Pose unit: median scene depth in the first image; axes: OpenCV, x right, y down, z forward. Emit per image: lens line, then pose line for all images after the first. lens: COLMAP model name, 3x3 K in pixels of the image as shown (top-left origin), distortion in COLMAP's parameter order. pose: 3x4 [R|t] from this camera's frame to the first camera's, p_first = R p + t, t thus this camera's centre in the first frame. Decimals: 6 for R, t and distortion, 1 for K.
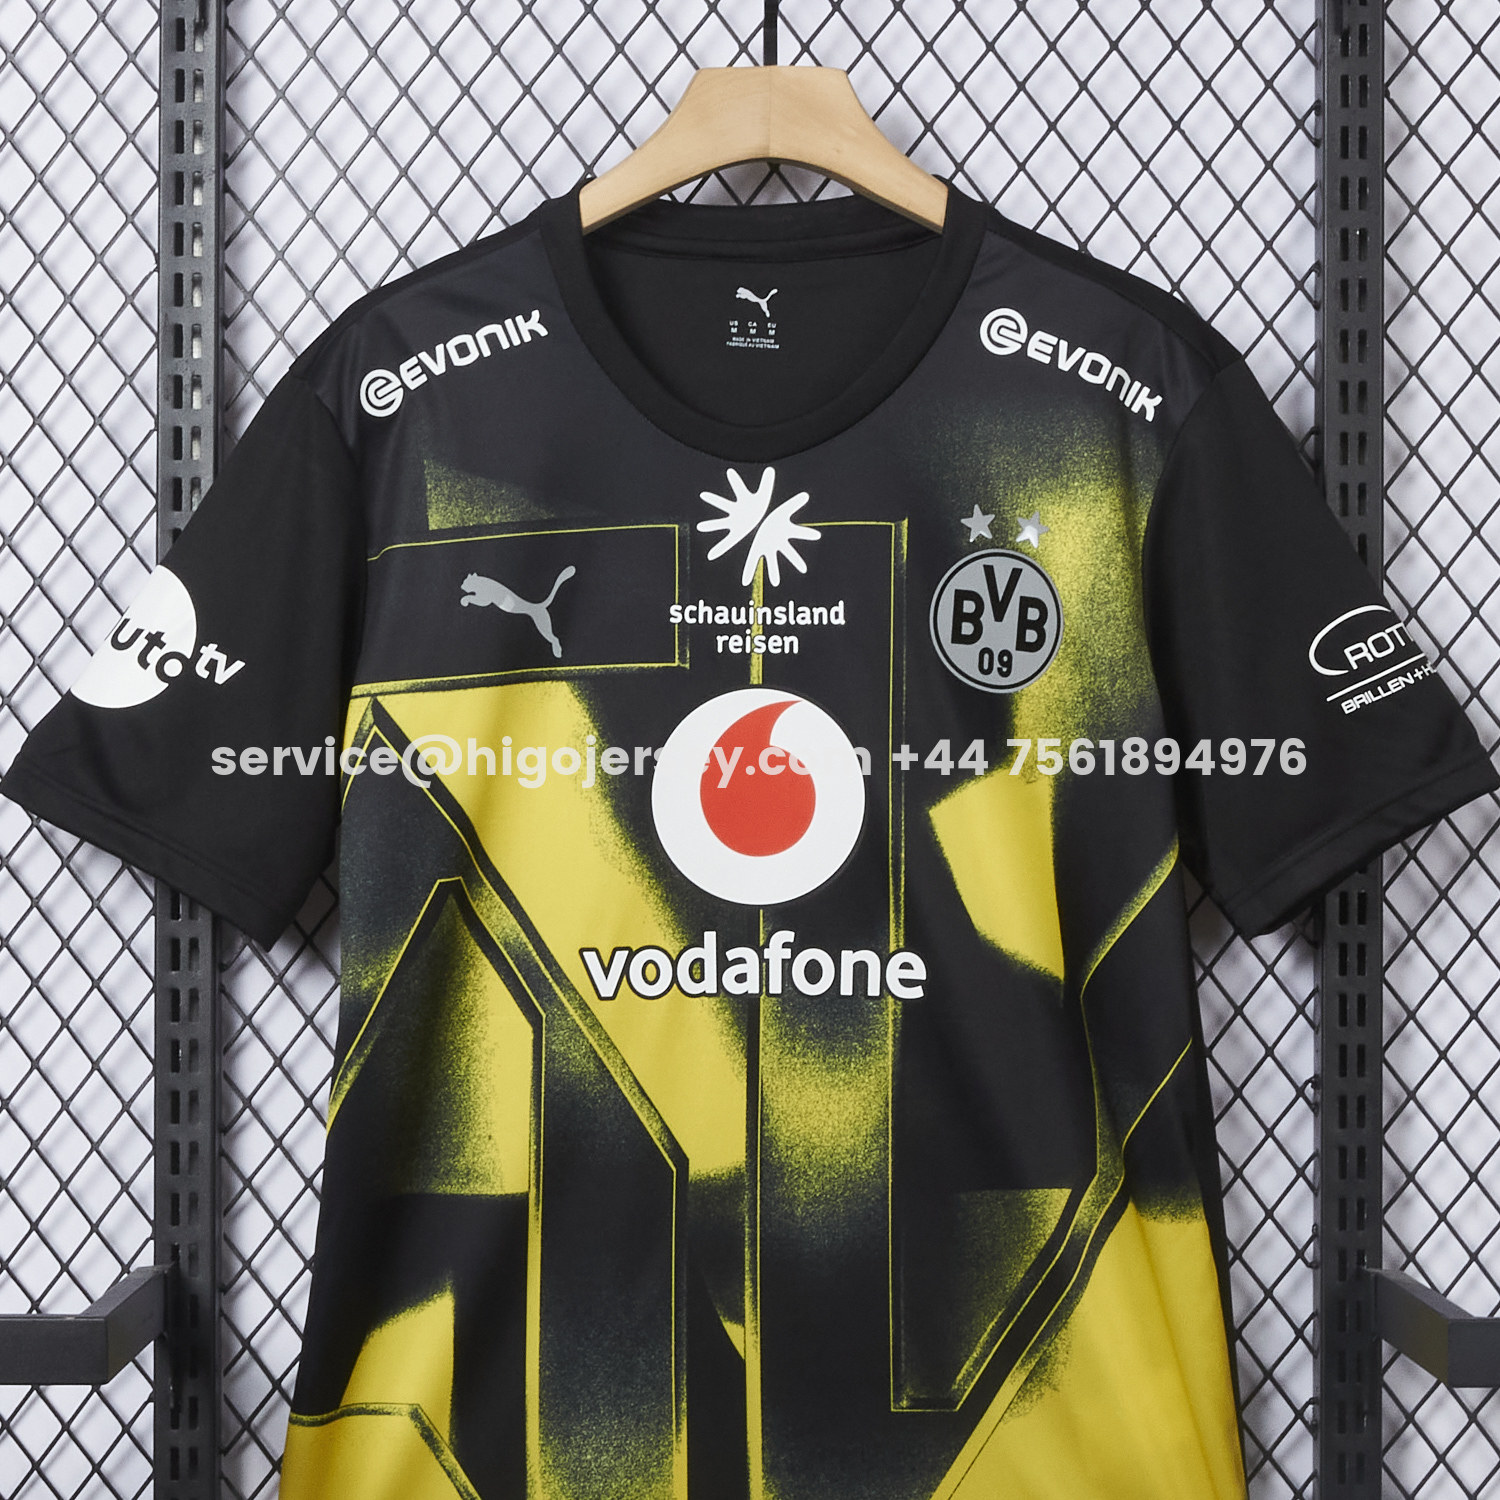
lens RADIAL K [[4176.7, 0, 750.0], [0, 4176.7, 750.0], [0, 0, 1]] dist [0.152483, 0.816939]
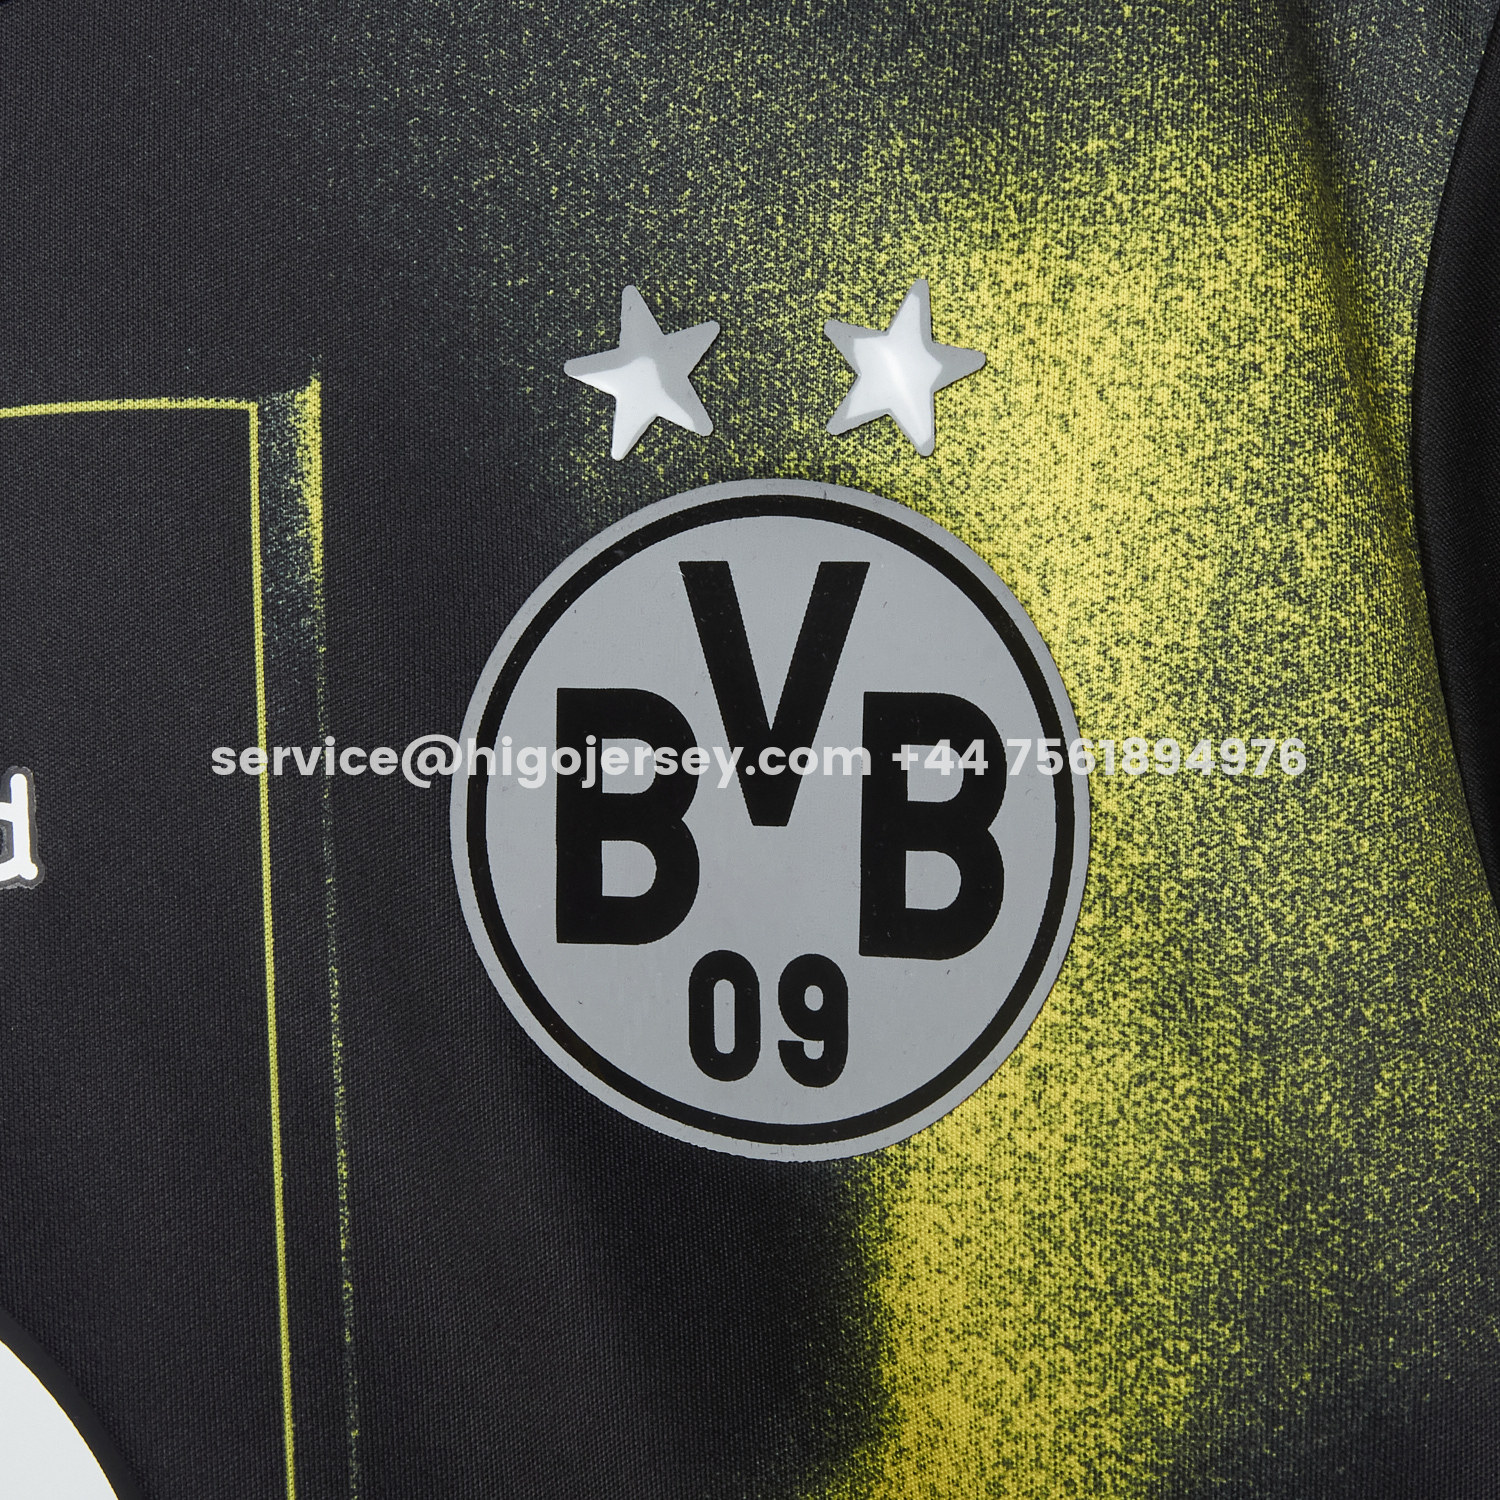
lens RADIAL K [[3738.9, 0, 750.0], [0, 3738.9, 750.0], [0, 0, 1]] dist [-0.049548, -0.618624]
pose [[0.996451, -0.059958, 0.059087, 0.047621], [0.065277, 0.993559, -0.092625, -0.017072], [-0.053152, 0.096153, 0.993946, 0.813535]]
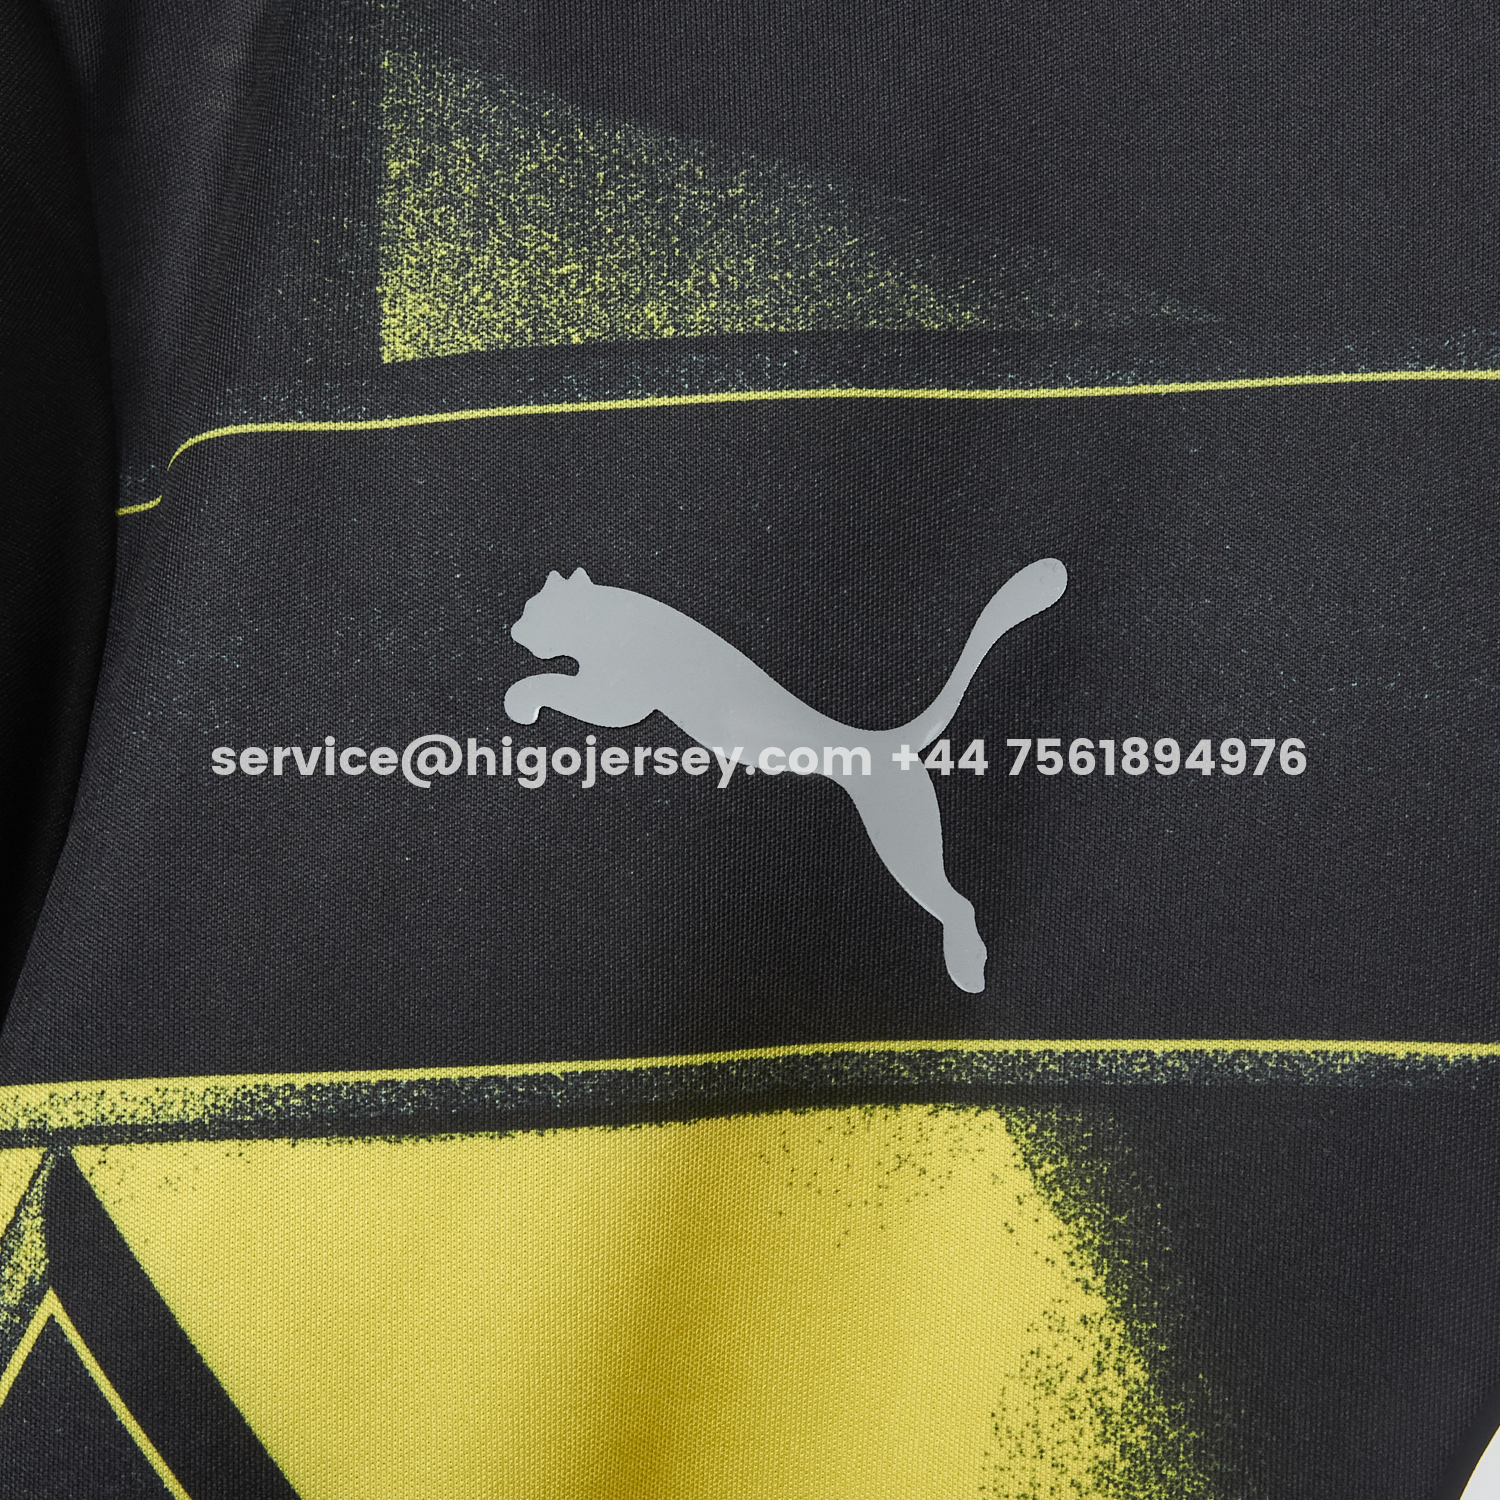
lens RADIAL K [[3738.9, 0, 750.0], [0, 3738.9, 750.0], [0, 0, 1]] dist [-0.049548, -0.618624]
pose [[0.993607, 0.033584, -0.107780, -0.037330], [-0.043866, 0.994559, -0.094491, -0.016304], [0.104021, 0.098615, 0.989674, 0.819428]]
